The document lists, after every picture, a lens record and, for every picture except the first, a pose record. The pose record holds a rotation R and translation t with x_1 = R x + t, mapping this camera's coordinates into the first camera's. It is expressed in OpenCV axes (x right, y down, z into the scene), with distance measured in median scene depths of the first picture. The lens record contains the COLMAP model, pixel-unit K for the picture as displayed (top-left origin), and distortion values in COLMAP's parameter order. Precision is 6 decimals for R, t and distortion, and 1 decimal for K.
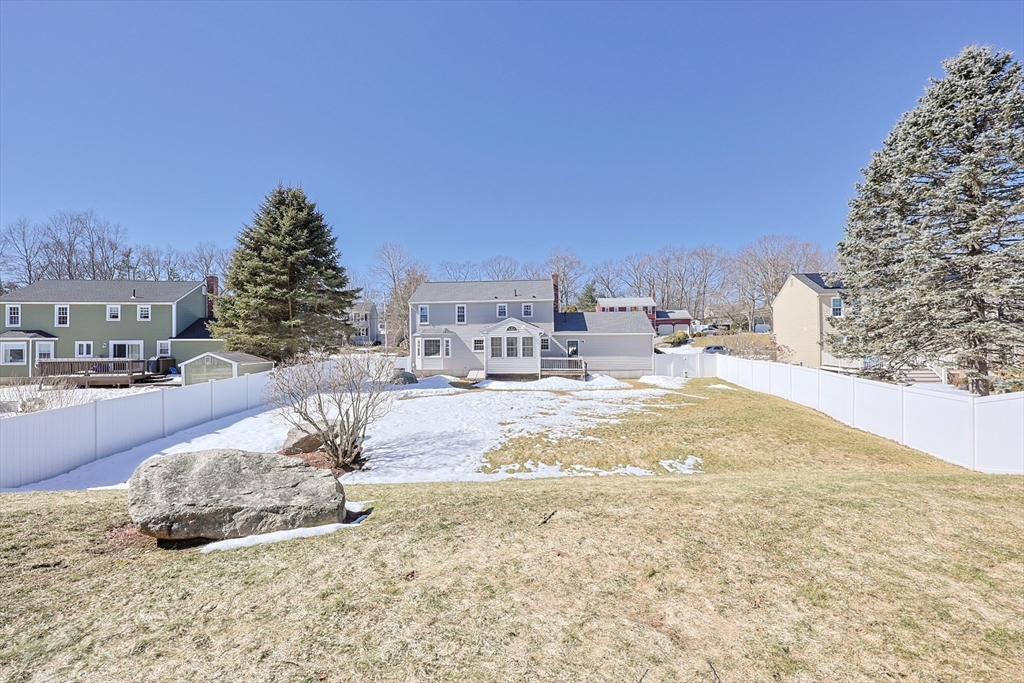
lens RADIAL K [[441.3, 0, 512.1], [0, 441.3, 342.8], [0, 0, 1]] dist [0.000947, 0.000454]
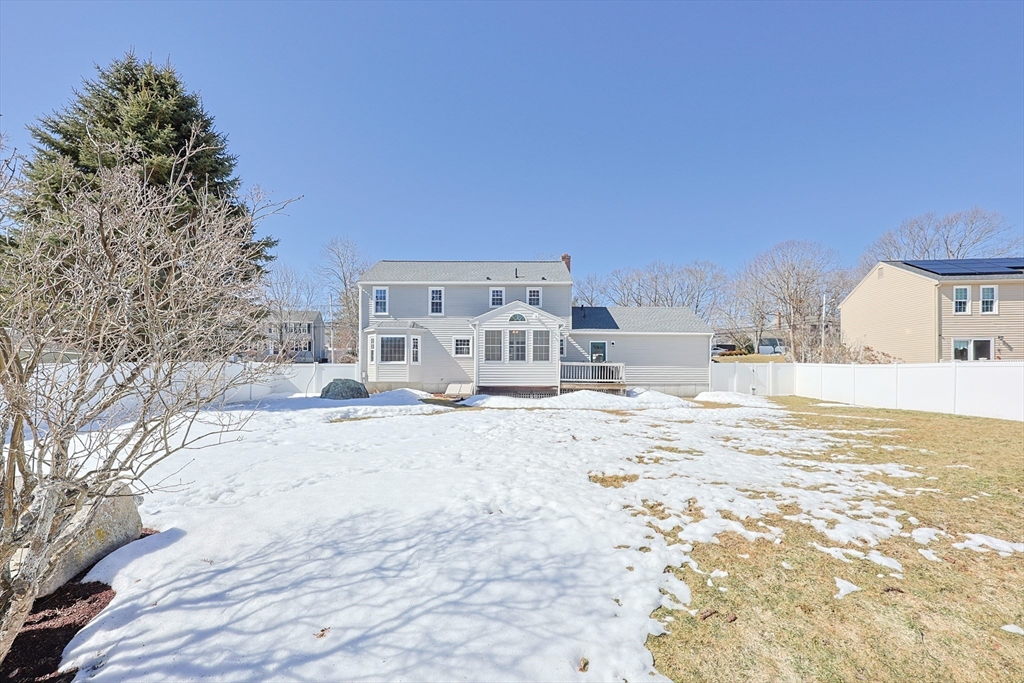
lens RADIAL K [[417.6, 0, 513.1], [0, 417.6, 377.8], [0, 0, 1]] dist [-0.001040, -0.000010]
pose [[0.994144, 0.014041, 0.107146, -0.072277], [-0.014043, 0.999901, -0.000740, 0.057333], [-0.107146, -0.000769, 0.994243, 0.378004]]
